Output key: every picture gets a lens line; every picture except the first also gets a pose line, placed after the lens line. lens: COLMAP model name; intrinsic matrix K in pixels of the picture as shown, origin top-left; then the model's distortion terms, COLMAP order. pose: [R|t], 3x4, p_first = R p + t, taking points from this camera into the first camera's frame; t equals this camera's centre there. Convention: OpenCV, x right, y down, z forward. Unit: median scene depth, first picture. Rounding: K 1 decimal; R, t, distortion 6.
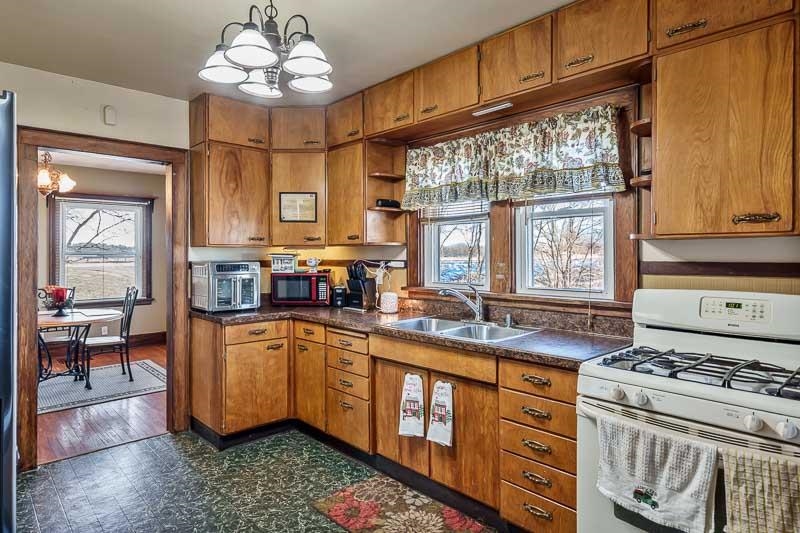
lens RADIAL K [[443.7, 0, 397.7], [0, 443.7, 261.2], [0, 0, 1]] dist [-0.004278, 0.003962]
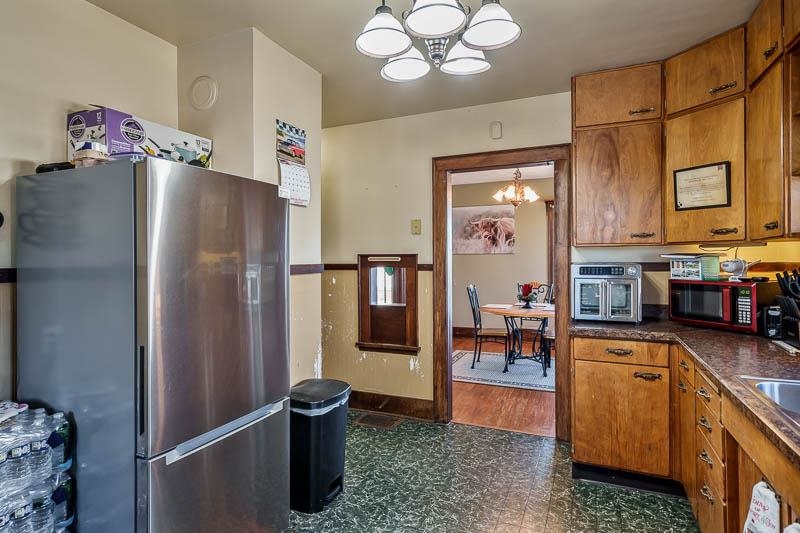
lens RADIAL K [[443.7, 0, 405.2], [0, 443.7, 262.5], [0, 0, 1]] dist [-0.004278, 0.003962]
pose [[0.399054, 0.008996, -0.916883, 0.252014], [-0.005202, 0.999958, 0.007547, -0.005795], [0.916913, 0.001758, 0.399084, 0.312145]]
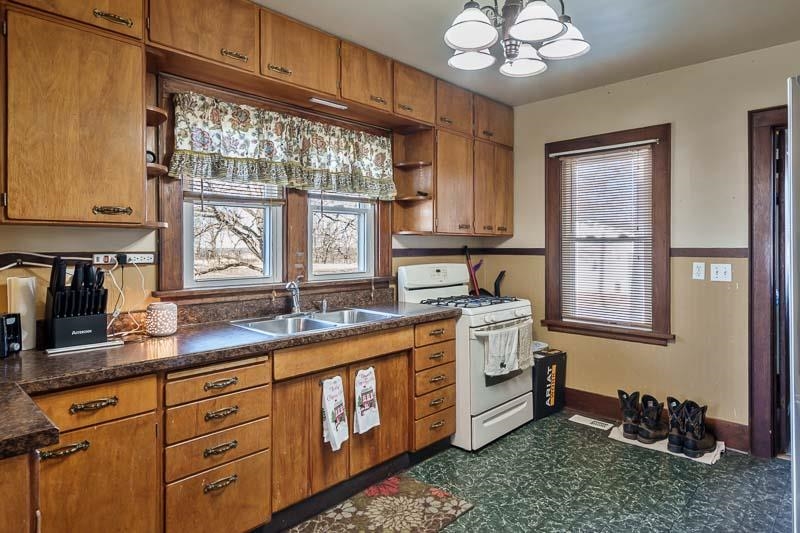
lens RADIAL K [[443.7, 0, 393.4], [0, 443.7, 250.4], [0, 0, 1]] dist [-0.004278, 0.003962]
pose [[0.004481, -0.011190, 0.999927, -0.739463], [0.012572, 0.999859, 0.011132, -0.007588], [-0.999911, 0.012521, 0.004621, 0.756958]]
